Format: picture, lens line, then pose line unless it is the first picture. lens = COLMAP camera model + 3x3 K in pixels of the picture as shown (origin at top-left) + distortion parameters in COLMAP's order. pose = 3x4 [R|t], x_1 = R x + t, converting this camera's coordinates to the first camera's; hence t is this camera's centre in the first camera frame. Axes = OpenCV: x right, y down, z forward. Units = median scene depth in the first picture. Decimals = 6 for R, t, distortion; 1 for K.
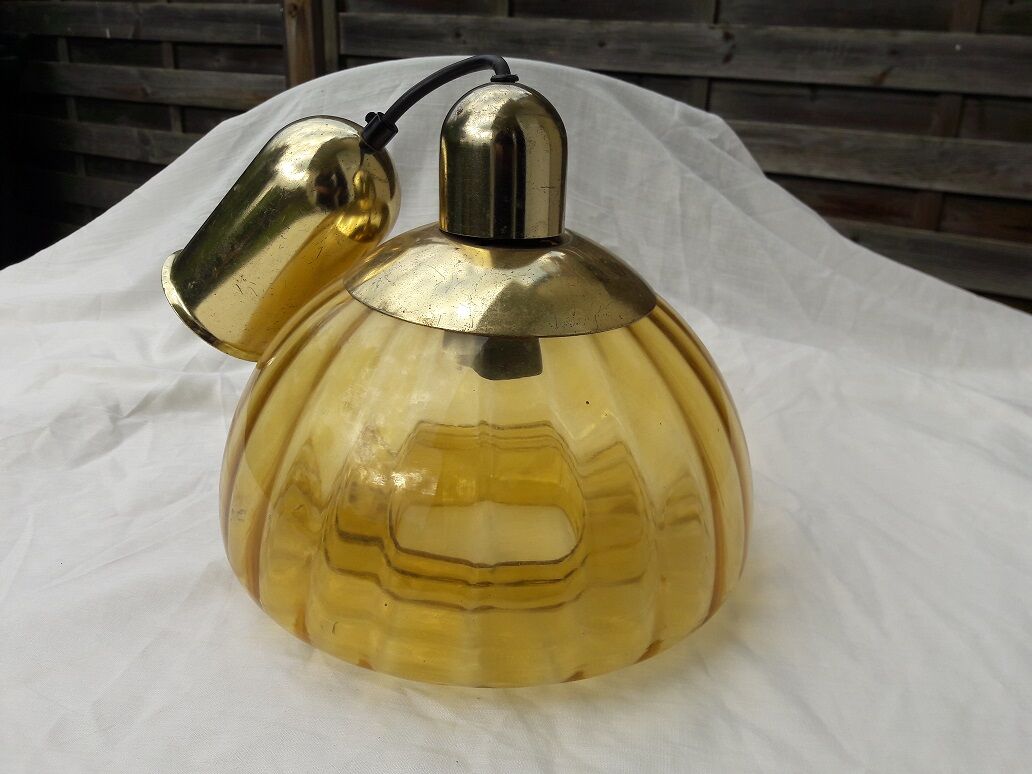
lens RADIAL K [[840.9, 0, 516.0], [0, 840.9, 387.0], [0, 0, 1]] dist [-0.013808, -0.009594]
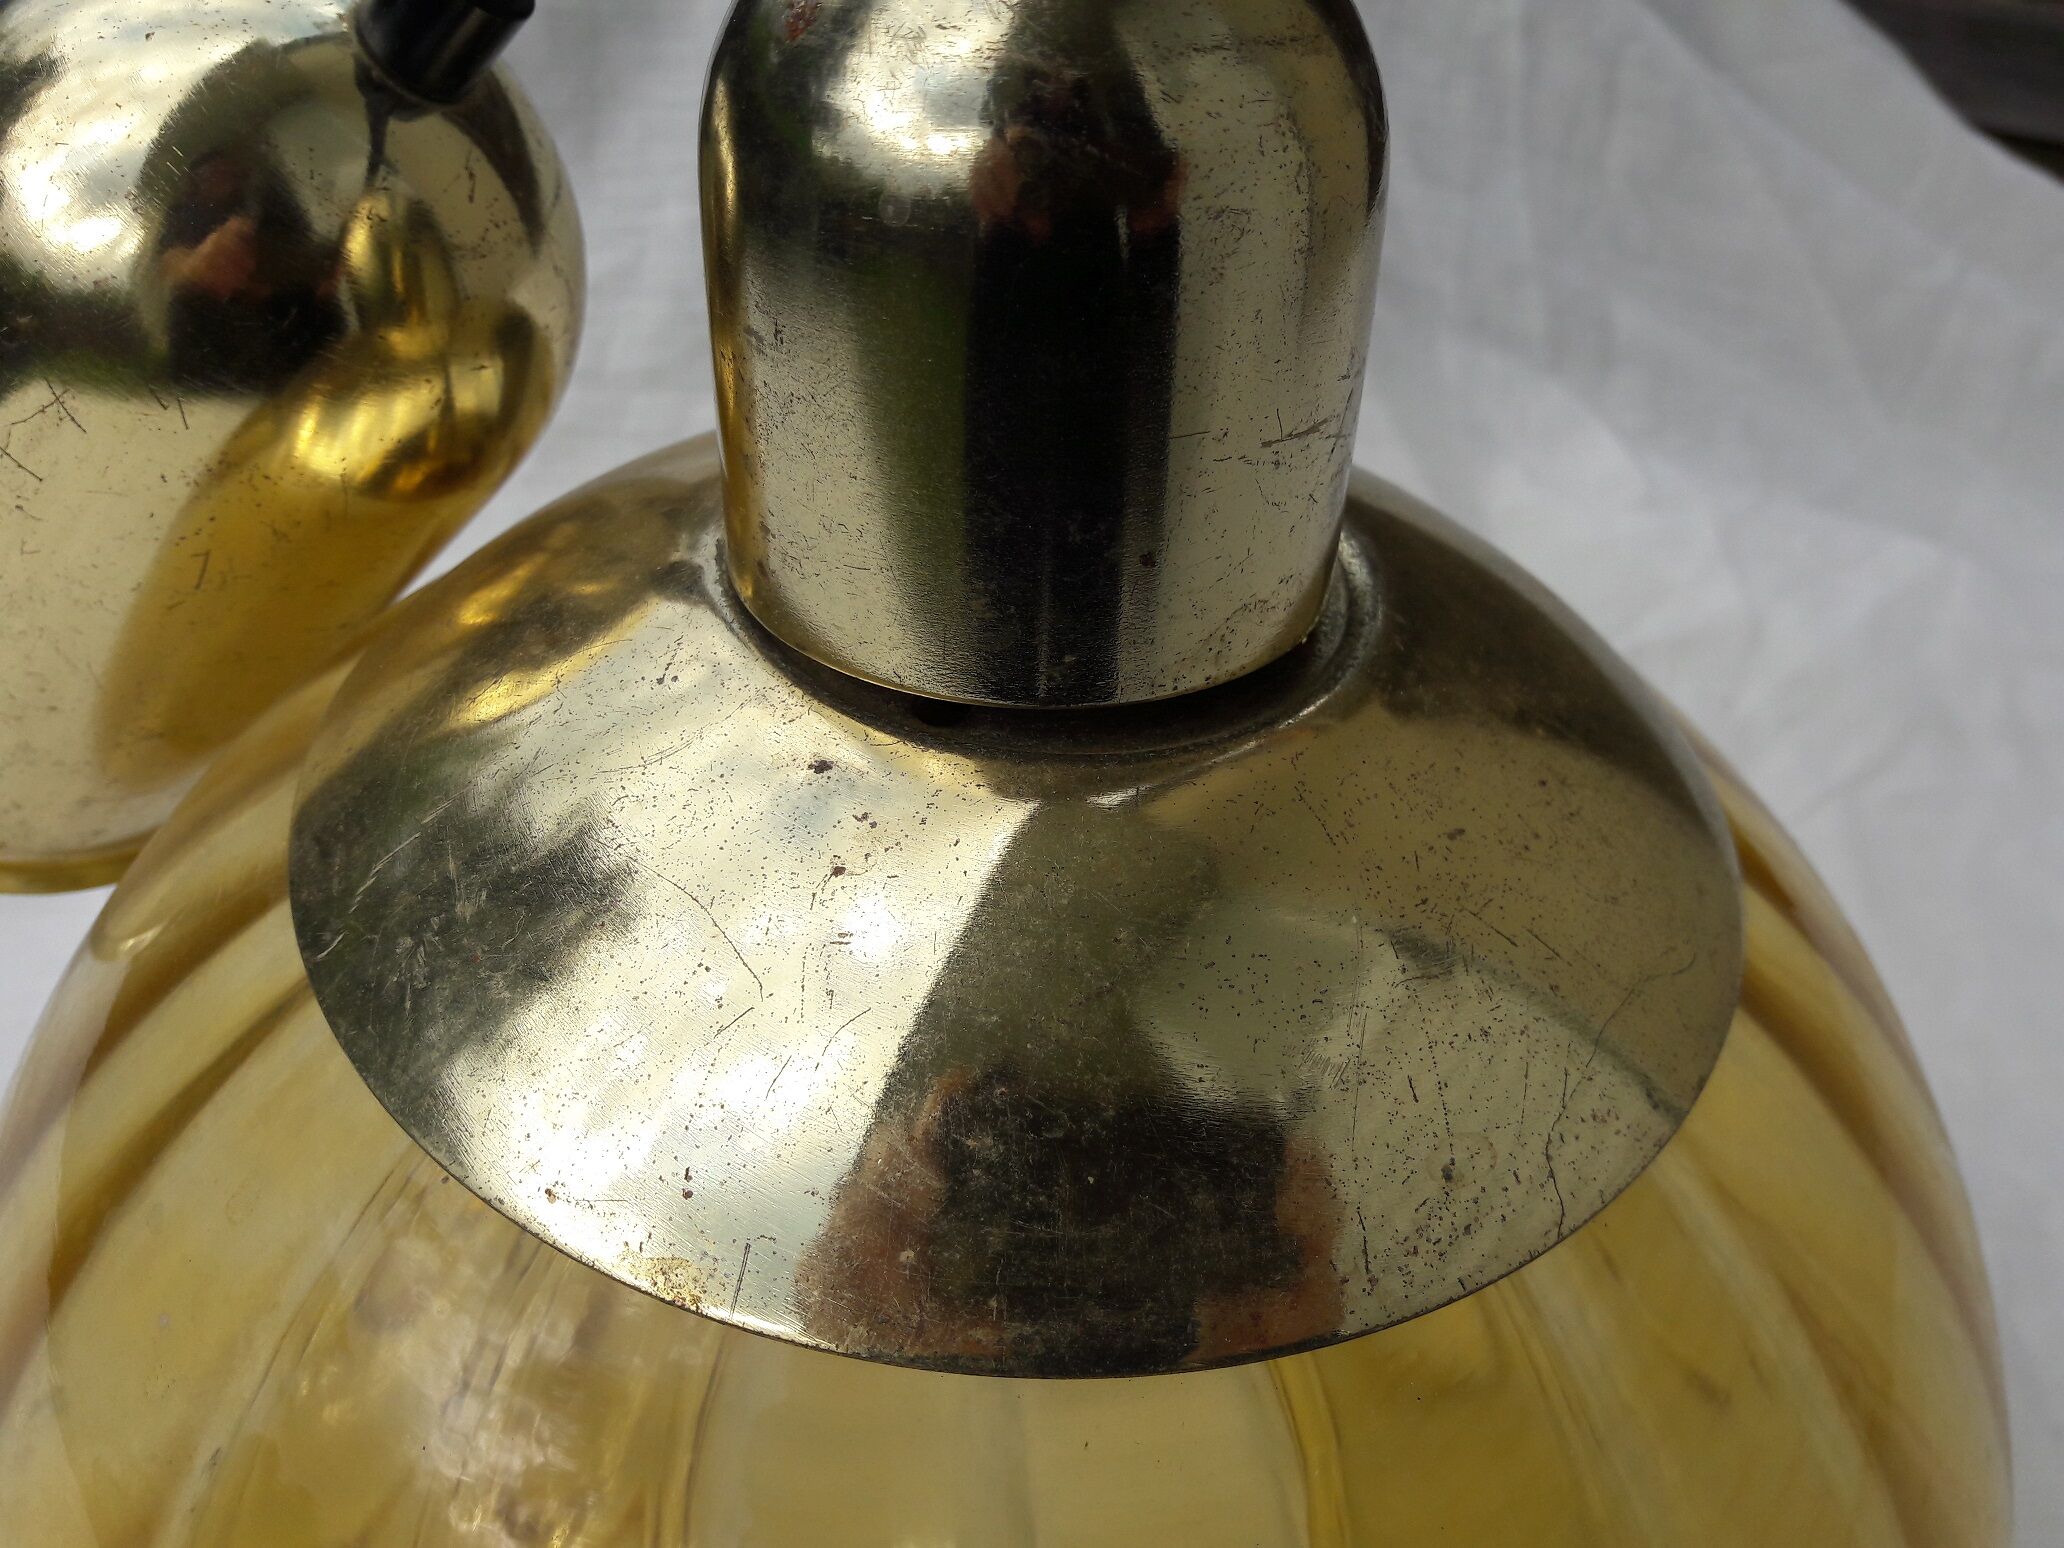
lens RADIAL K [[1681.8, 0, 1032.0], [0, 1681.8, 774.0], [0, 0, 1]] dist [-0.013808, -0.009594]
pose [[0.999422, -0.023903, 0.024187, -0.024120], [0.016008, 0.958239, 0.285521, -0.209773], [-0.030002, -0.284969, 0.958067, 0.476474]]
